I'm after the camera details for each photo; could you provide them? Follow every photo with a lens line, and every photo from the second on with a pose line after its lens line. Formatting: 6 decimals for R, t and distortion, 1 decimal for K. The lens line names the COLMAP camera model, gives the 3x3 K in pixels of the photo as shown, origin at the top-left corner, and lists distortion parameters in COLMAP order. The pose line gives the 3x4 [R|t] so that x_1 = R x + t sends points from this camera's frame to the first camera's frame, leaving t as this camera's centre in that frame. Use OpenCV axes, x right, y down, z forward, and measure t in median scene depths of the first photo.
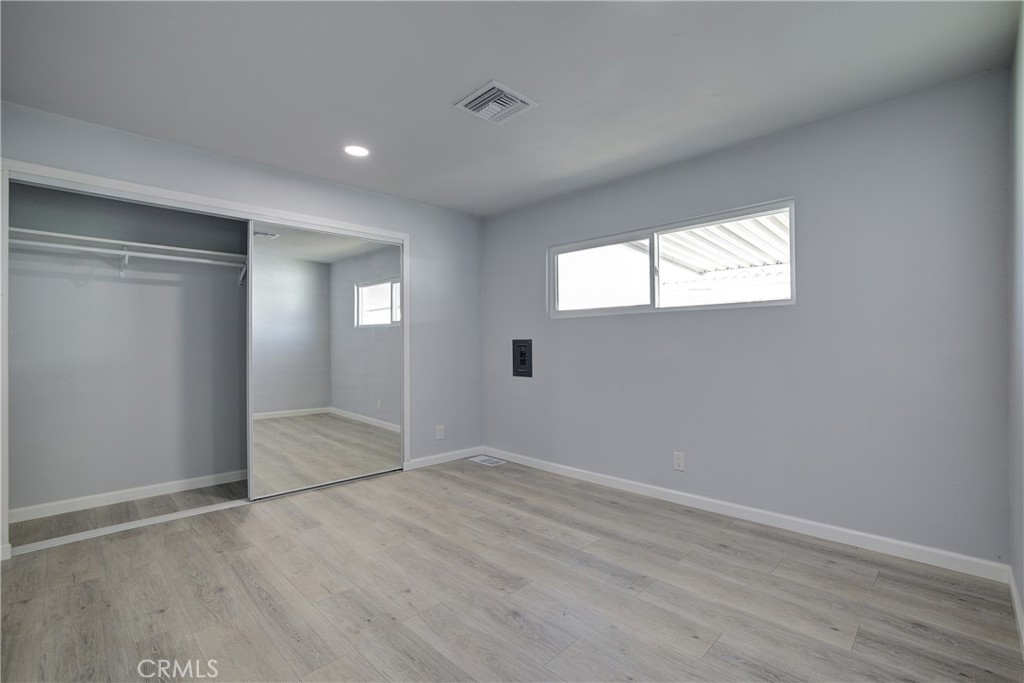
lens RADIAL K [[438.8, 0, 514.1], [0, 438.8, 340.5], [0, 0, 1]] dist [-0.027297, 0.002948]
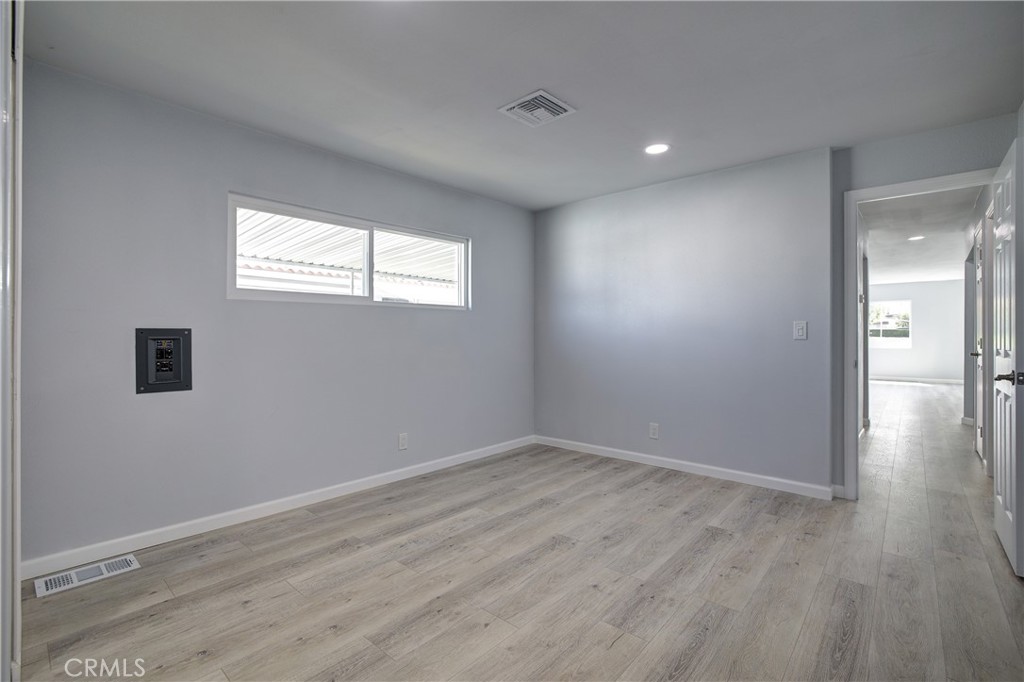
lens RADIAL K [[438.8, 0, 514.8], [0, 438.8, 340.5], [0, 0, 1]] dist [-0.027297, 0.002948]
pose [[-0.011453, -0.005439, 0.999920, -0.872860], [-0.009845, 0.999937, 0.005327, 0.010242], [-0.999886, -0.009783, -0.011506, 0.851719]]
